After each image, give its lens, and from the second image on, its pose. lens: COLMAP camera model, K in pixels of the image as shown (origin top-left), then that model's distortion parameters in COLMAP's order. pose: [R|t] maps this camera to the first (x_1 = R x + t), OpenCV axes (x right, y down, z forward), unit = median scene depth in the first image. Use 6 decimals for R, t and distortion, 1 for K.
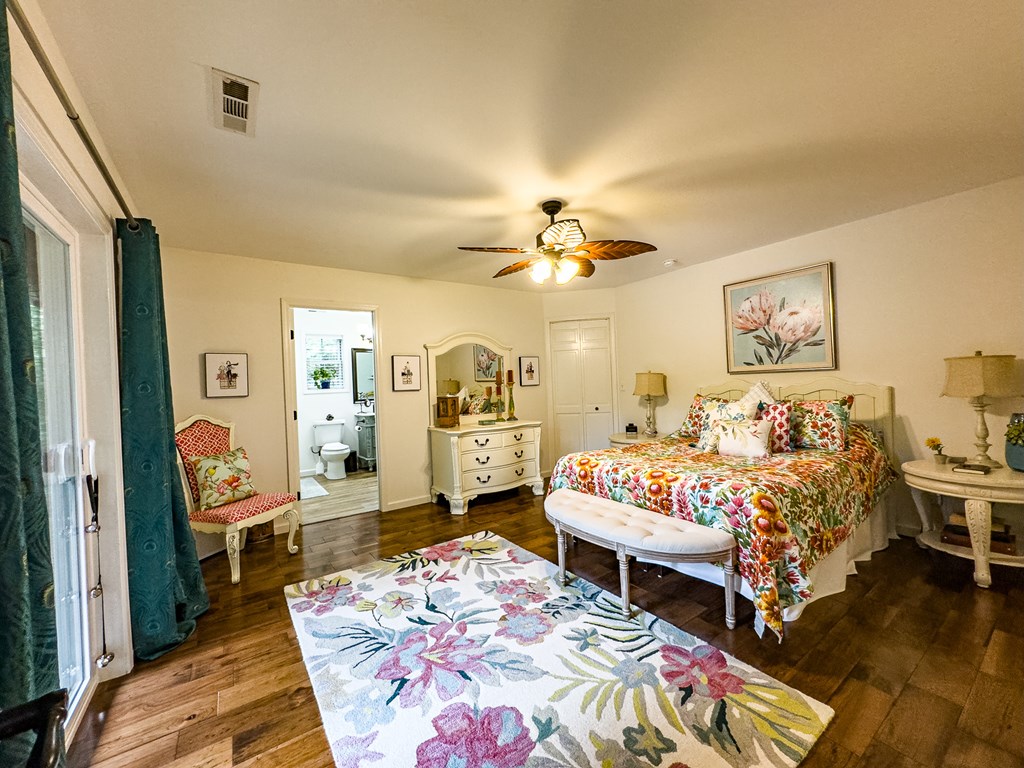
lens RADIAL K [[410.2, 0, 507.8], [0, 410.2, 382.6], [0, 0, 1]] dist [0.000731, -0.000023]
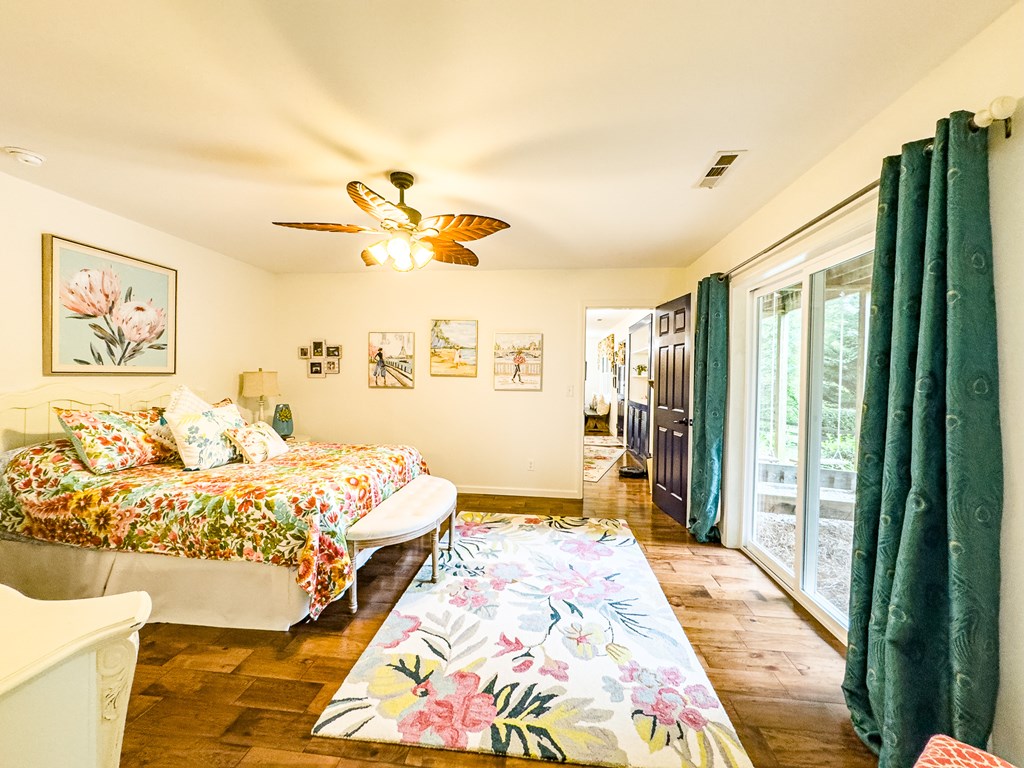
lens RADIAL K [[410.2, 0, 508.2], [0, 410.2, 384.3], [0, 0, 1]] dist [0.000731, -0.000023]
pose [[-0.760023, 0.012466, 0.649777, -0.564292], [0.010449, 0.999921, -0.006961, 0.007083], [-0.649812, 0.001499, -0.760093, 1.385770]]
